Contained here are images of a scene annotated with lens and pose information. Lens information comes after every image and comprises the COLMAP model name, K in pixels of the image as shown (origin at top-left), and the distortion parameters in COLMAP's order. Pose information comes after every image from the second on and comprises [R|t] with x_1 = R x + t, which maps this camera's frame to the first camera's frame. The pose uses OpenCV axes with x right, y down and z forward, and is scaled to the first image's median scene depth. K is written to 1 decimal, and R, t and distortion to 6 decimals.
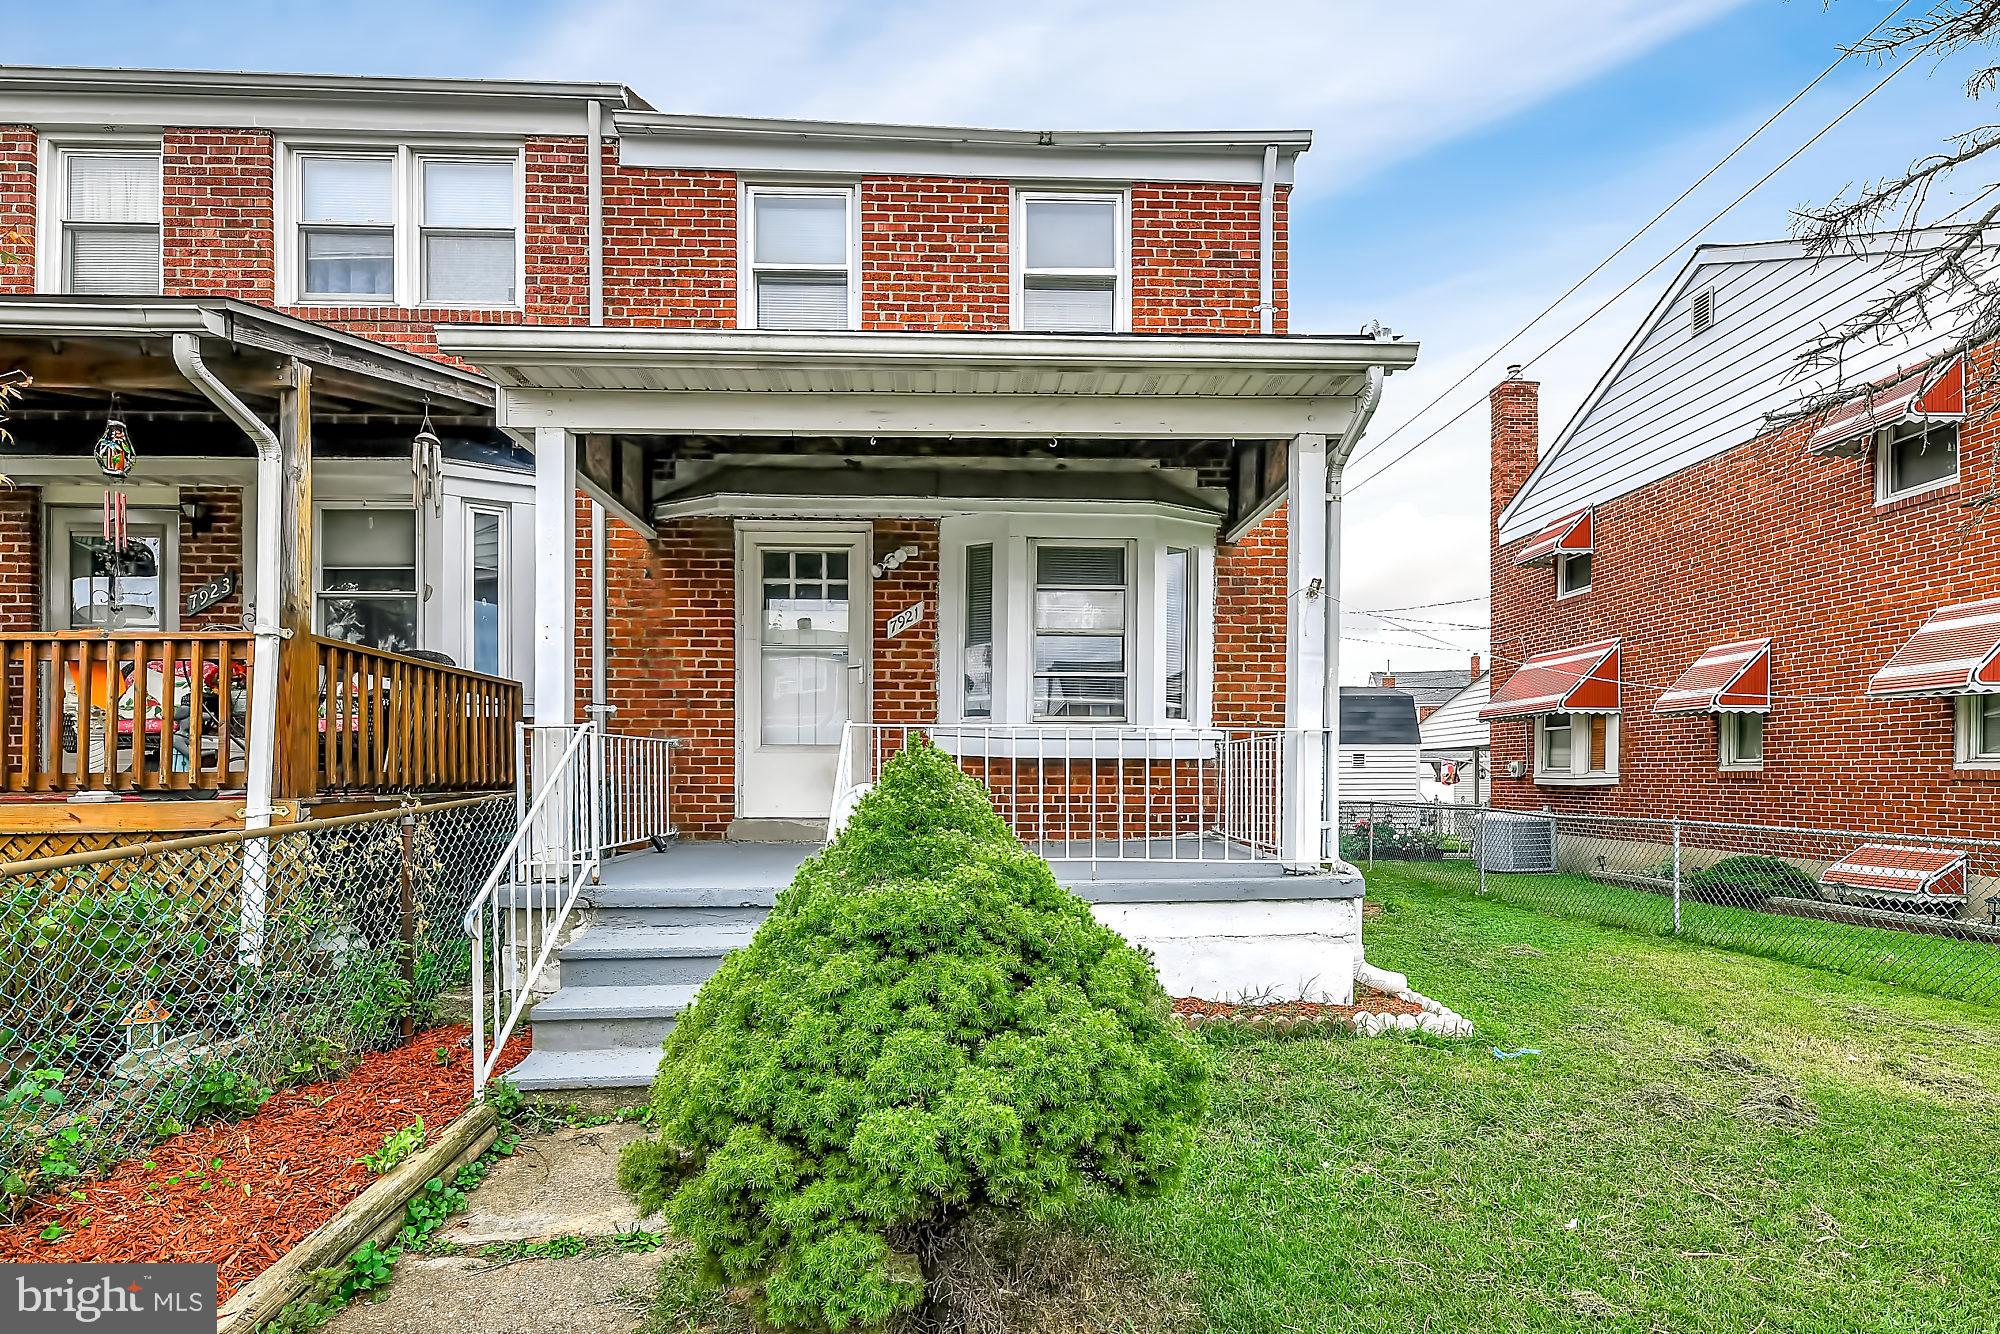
lens RADIAL K [[986.3, 0, 996.7], [0, 986.3, 787.2], [0, 0, 1]] dist [-0.002842, -0.001821]
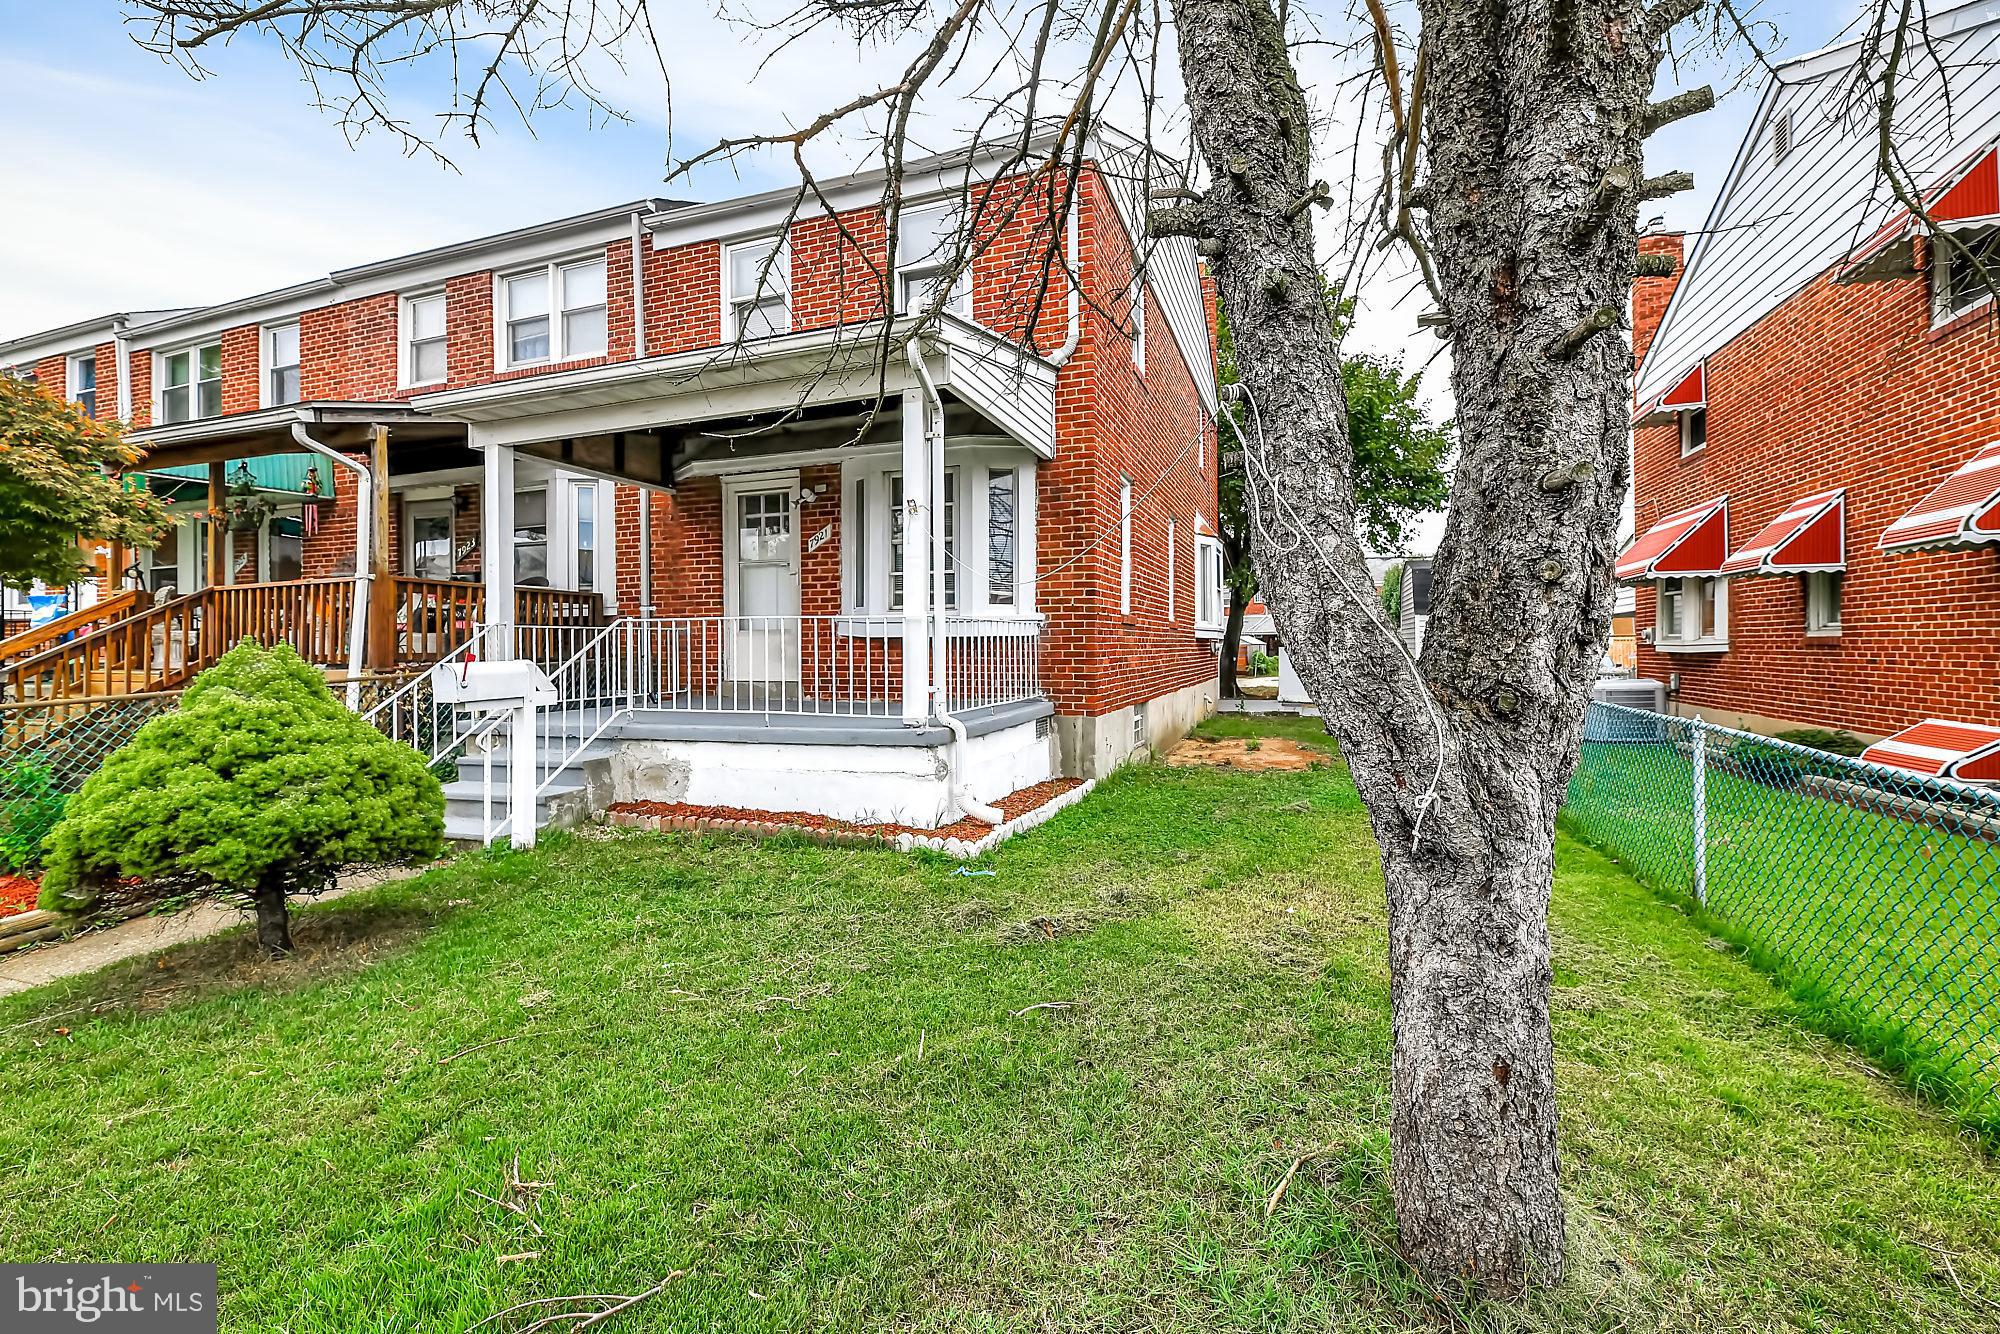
lens RADIAL K [[826.3, 0, 1005.9], [0, 826.3, 654.7], [0, 0, 1]] dist [-0.002933, -0.002583]
pose [[0.925882, -0.005511, -0.377773, 0.587132], [0.004994, 0.999985, -0.002348, -0.002648], [0.377780, 0.000287, 0.925895, 0.027585]]
